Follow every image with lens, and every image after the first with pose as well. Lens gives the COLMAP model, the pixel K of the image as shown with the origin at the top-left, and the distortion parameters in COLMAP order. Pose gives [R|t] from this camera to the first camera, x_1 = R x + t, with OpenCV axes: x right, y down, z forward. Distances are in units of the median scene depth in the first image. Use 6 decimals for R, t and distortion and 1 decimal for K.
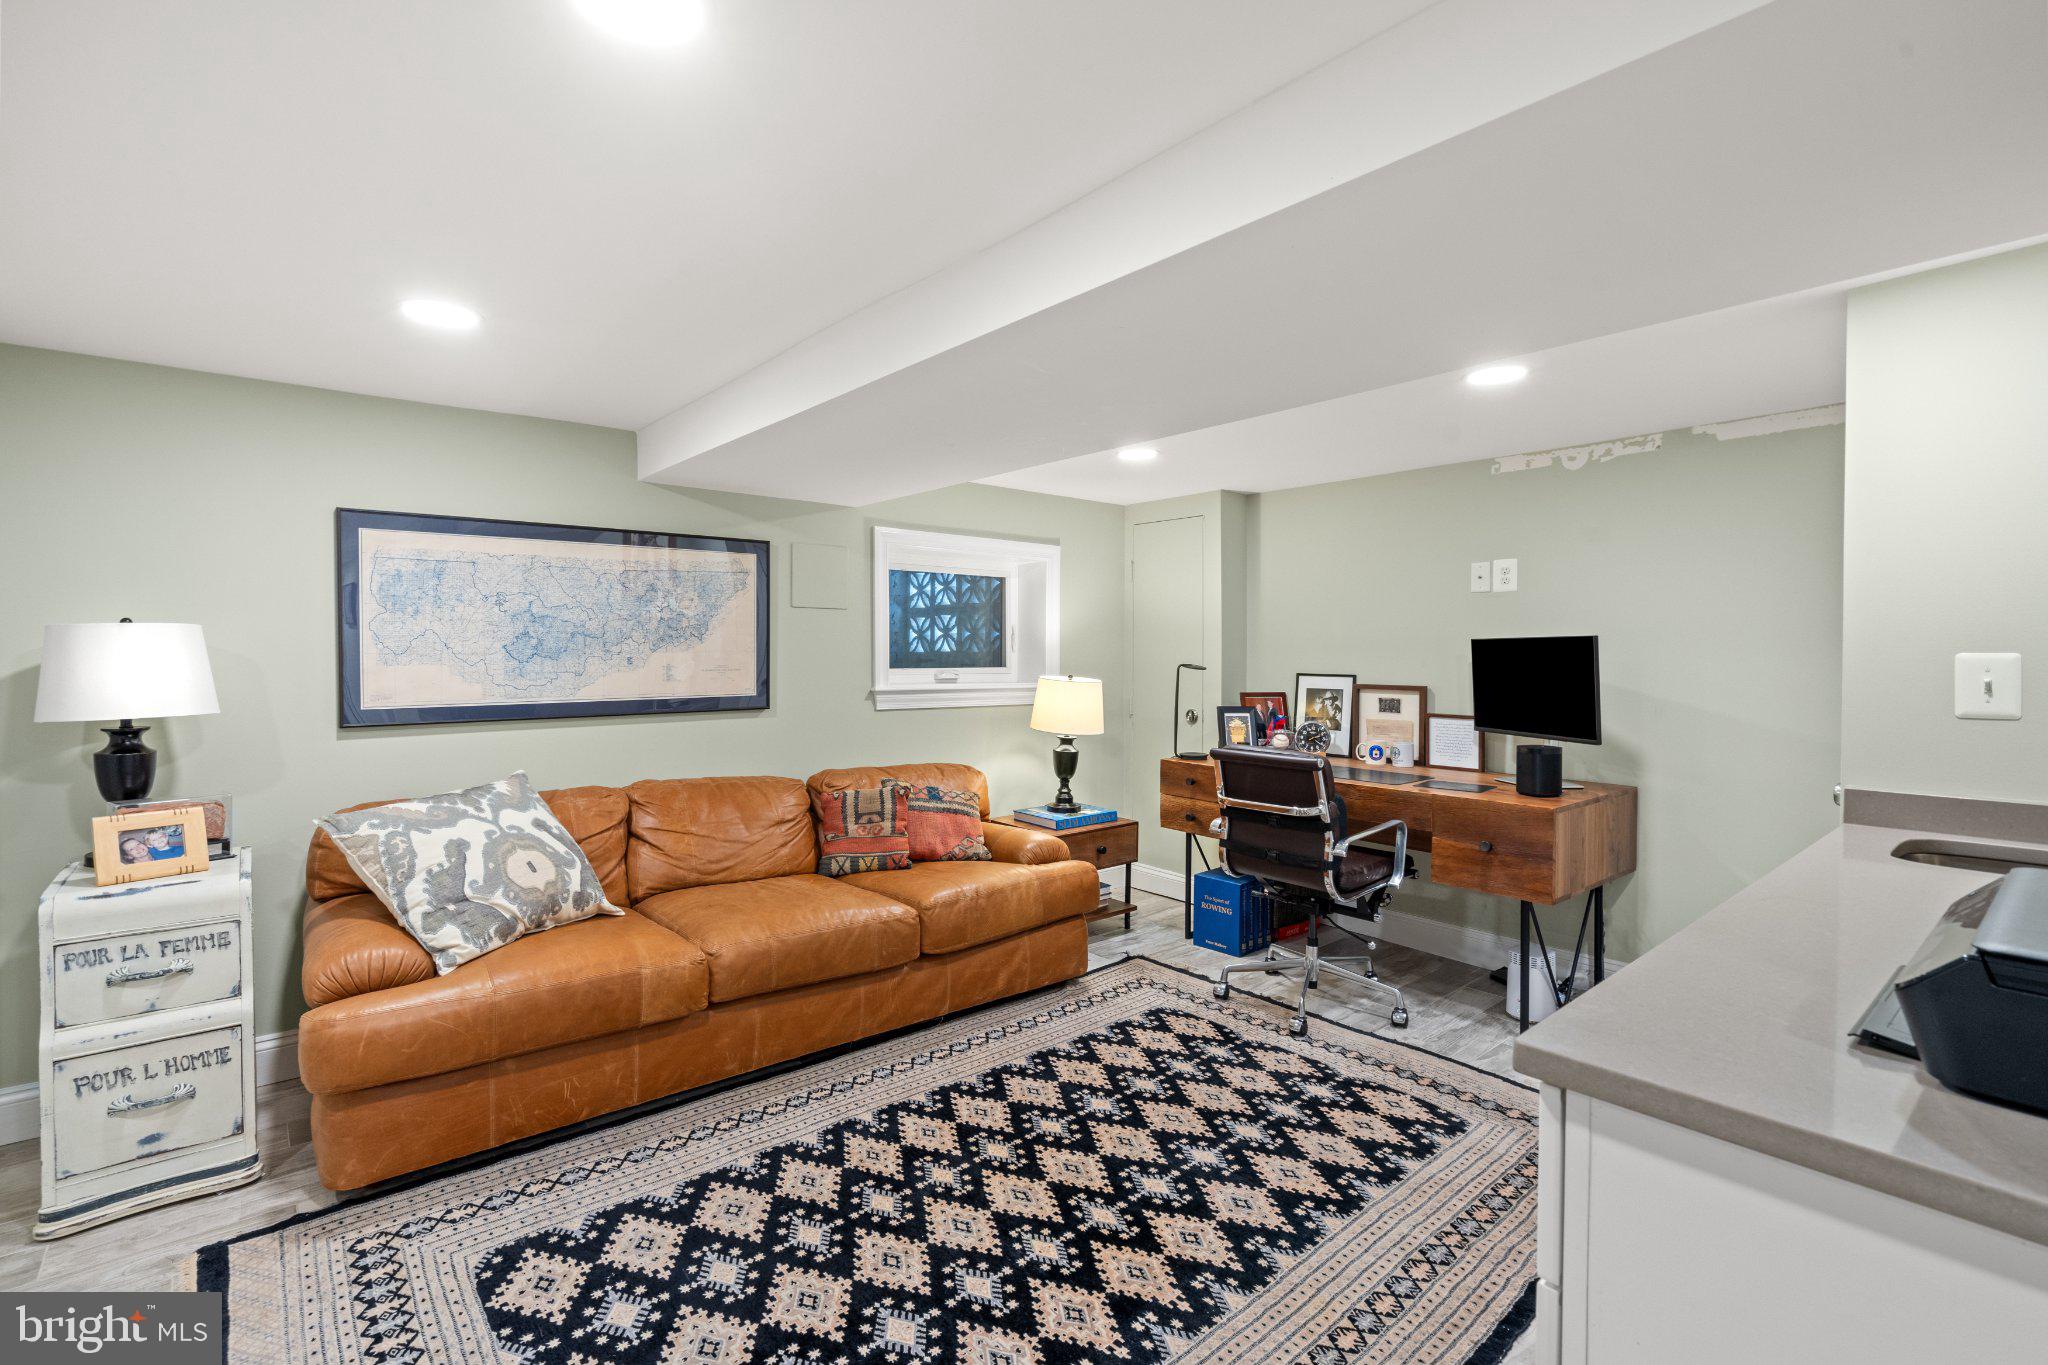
lens RADIAL K [[925.6, 0, 1016.1], [0, 925.6, 663.1], [0, 0, 1]] dist [-0.006825, 0.002074]
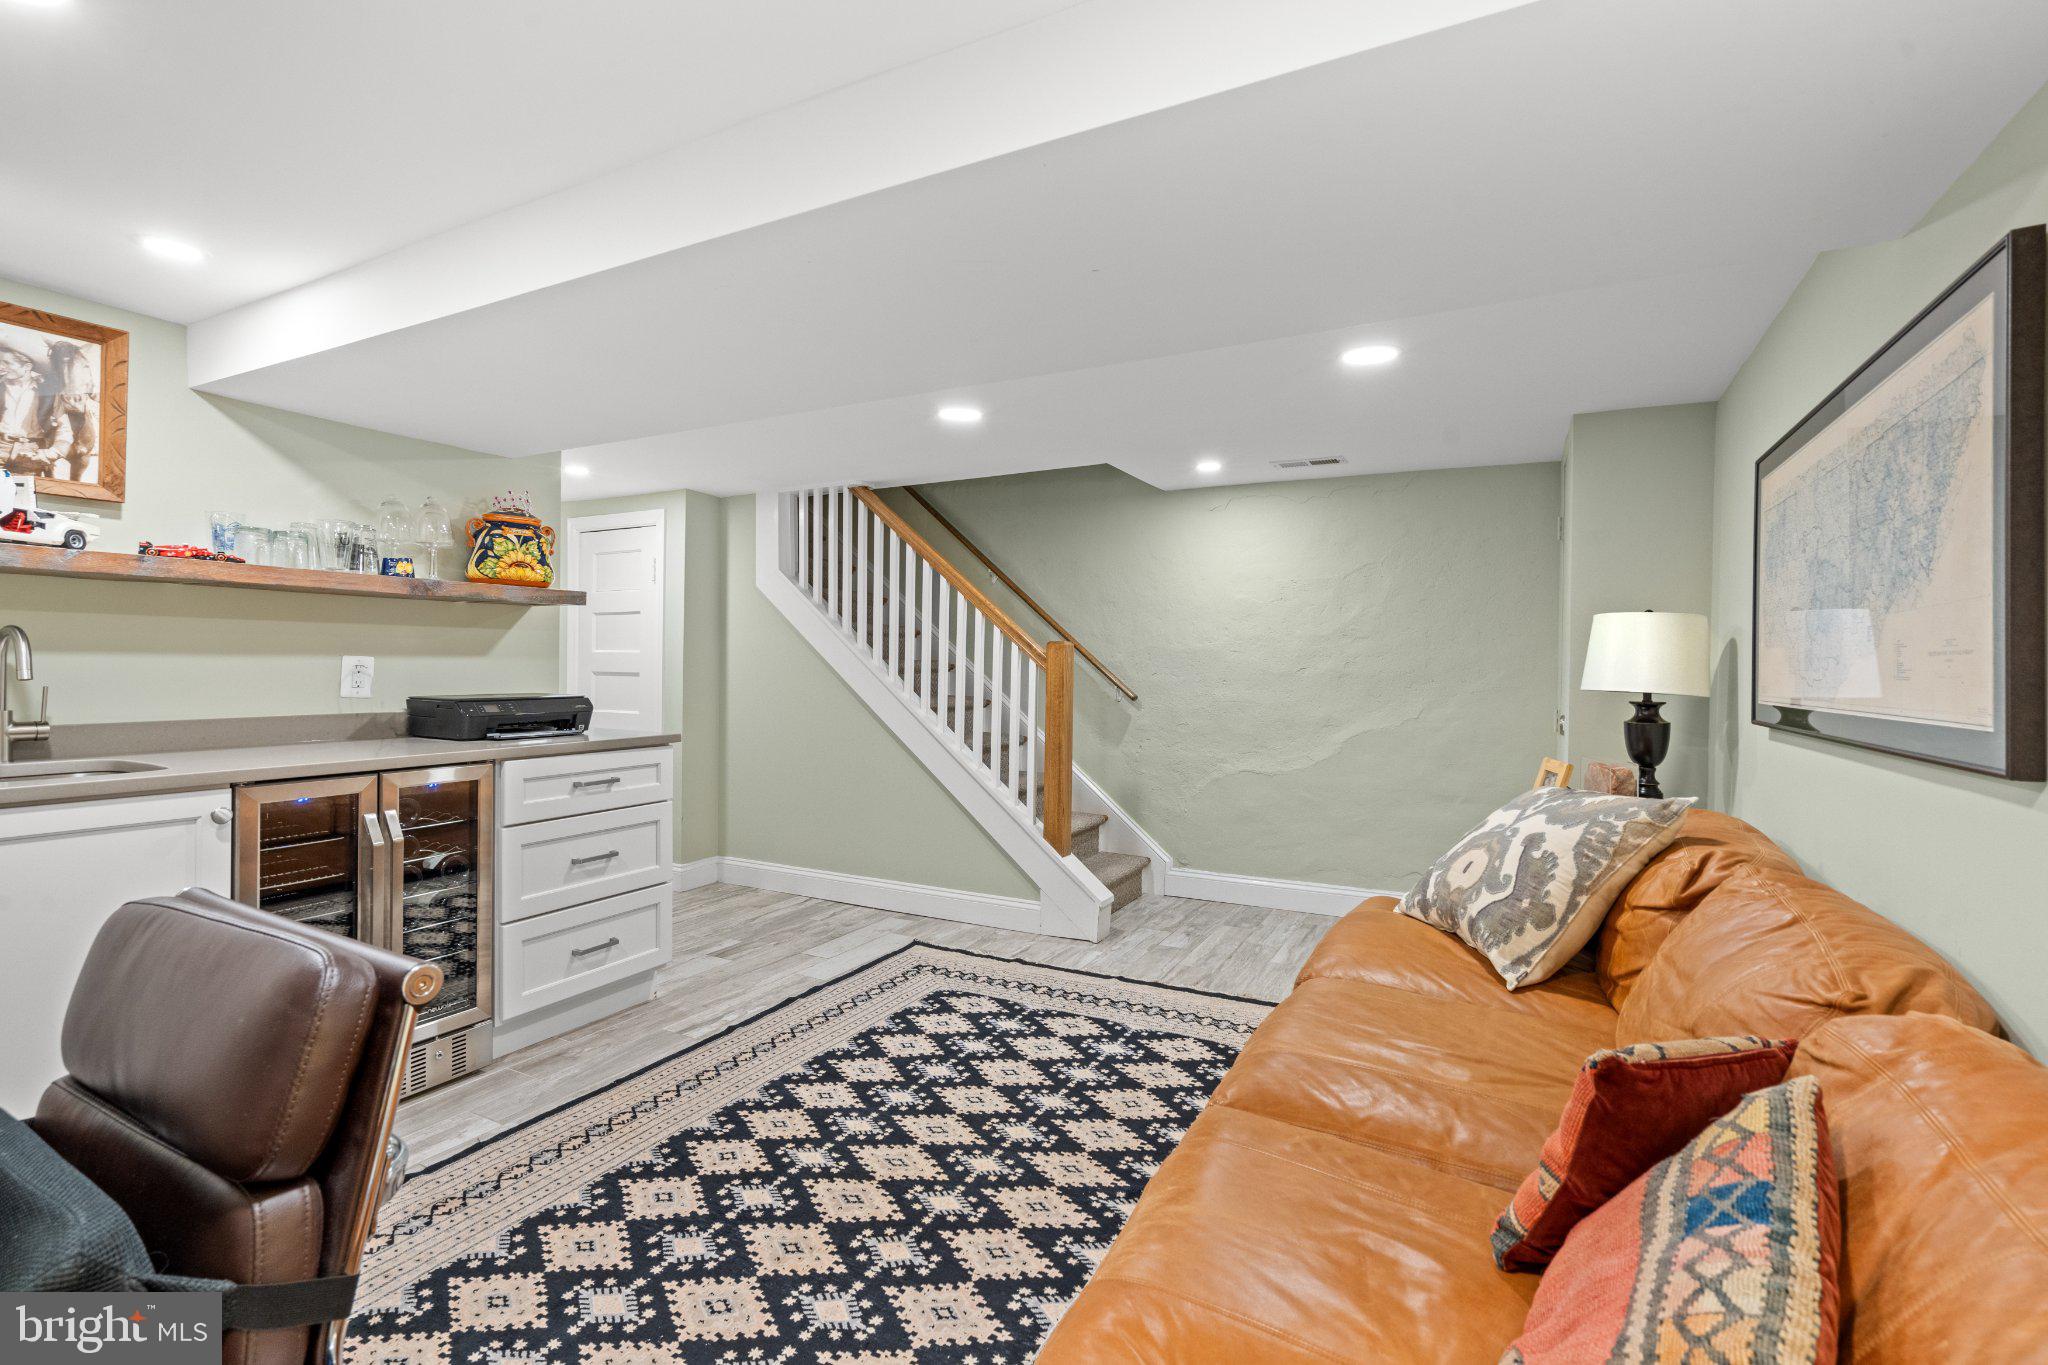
lens RADIAL K [[925.6, 0, 1008.6], [0, 925.6, 676.1], [0, 0, 1]] dist [-0.006825, 0.002074]
pose [[-0.935119, -0.007960, -0.354245, 0.198678], [-0.018953, 0.999440, 0.027573, 0.017399], [0.353827, 0.032498, -0.934746, 1.558319]]
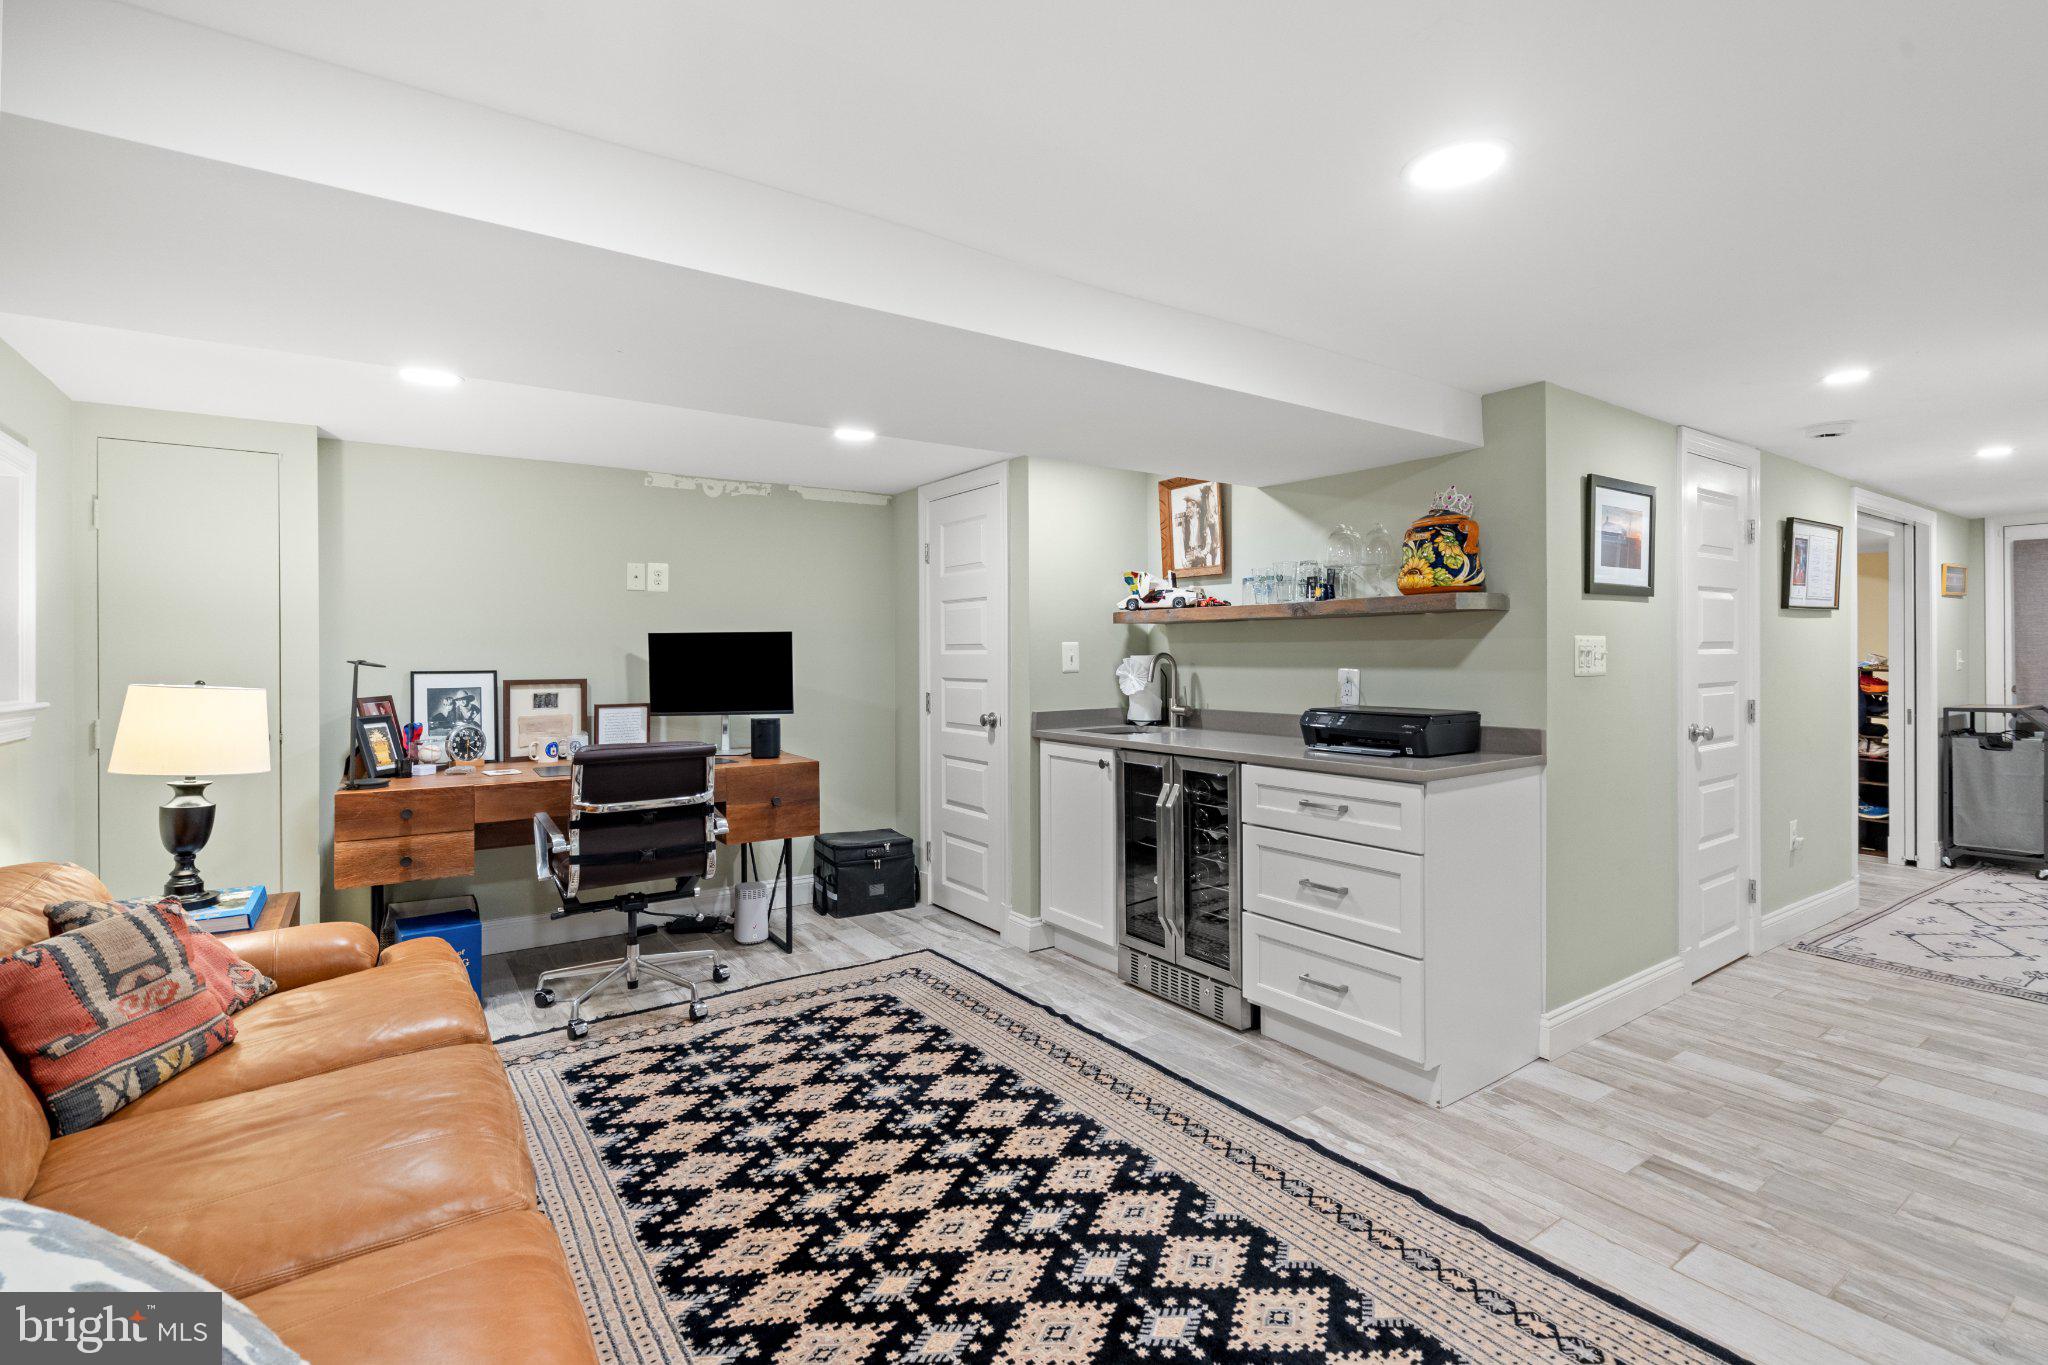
lens RADIAL K [[925.6, 0, 1012.5], [0, 925.6, 660.2], [0, 0, 1]] dist [-0.006825, 0.002074]
pose [[0.097556, -0.009726, 0.995183, -0.757434], [0.019226, 0.999784, 0.007887, 0.007840], [-0.995044, 0.018364, 0.097722, 0.626635]]
